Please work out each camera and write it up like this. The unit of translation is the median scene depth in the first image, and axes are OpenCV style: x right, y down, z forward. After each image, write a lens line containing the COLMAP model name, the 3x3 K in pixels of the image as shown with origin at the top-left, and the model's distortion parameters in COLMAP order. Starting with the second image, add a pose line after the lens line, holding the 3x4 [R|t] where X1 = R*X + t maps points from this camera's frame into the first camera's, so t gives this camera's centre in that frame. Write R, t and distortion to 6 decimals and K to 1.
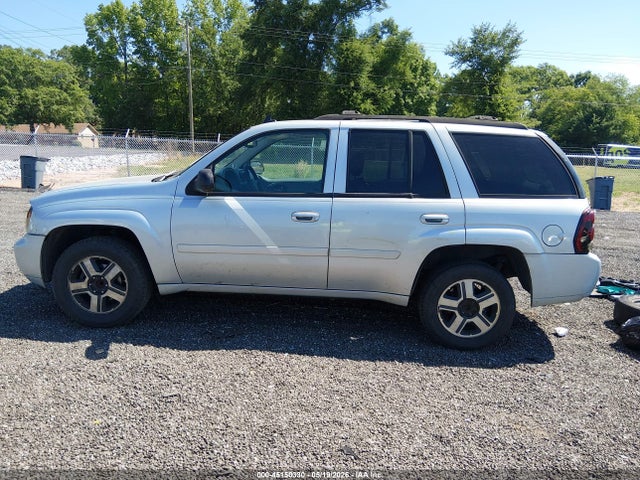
lens RADIAL K [[504.3, 0, 323.2], [0, 504.3, 238.2], [0, 0, 1]] dist [0.033103, -0.036948]
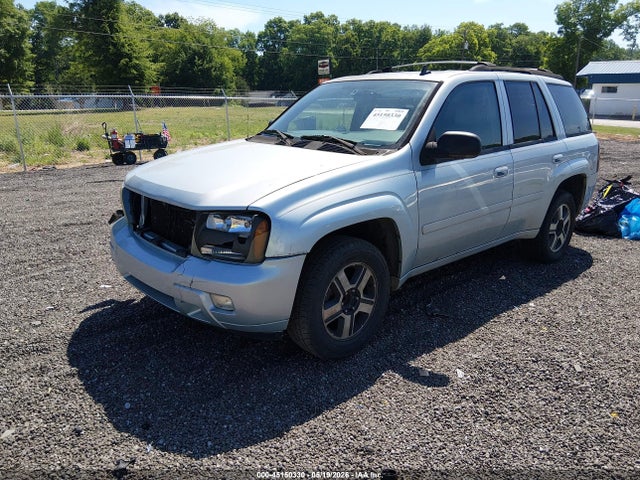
lens RADIAL K [[504.3, 0, 321.9], [0, 504.3, 243.1], [0, 0, 1]] dist [0.033103, -0.036948]
pose [[0.719260, -0.229381, 0.655781, -0.942754], [0.151496, 0.972991, 0.174175, -0.128064], [-0.678022, -0.025929, 0.734584, 0.478833]]
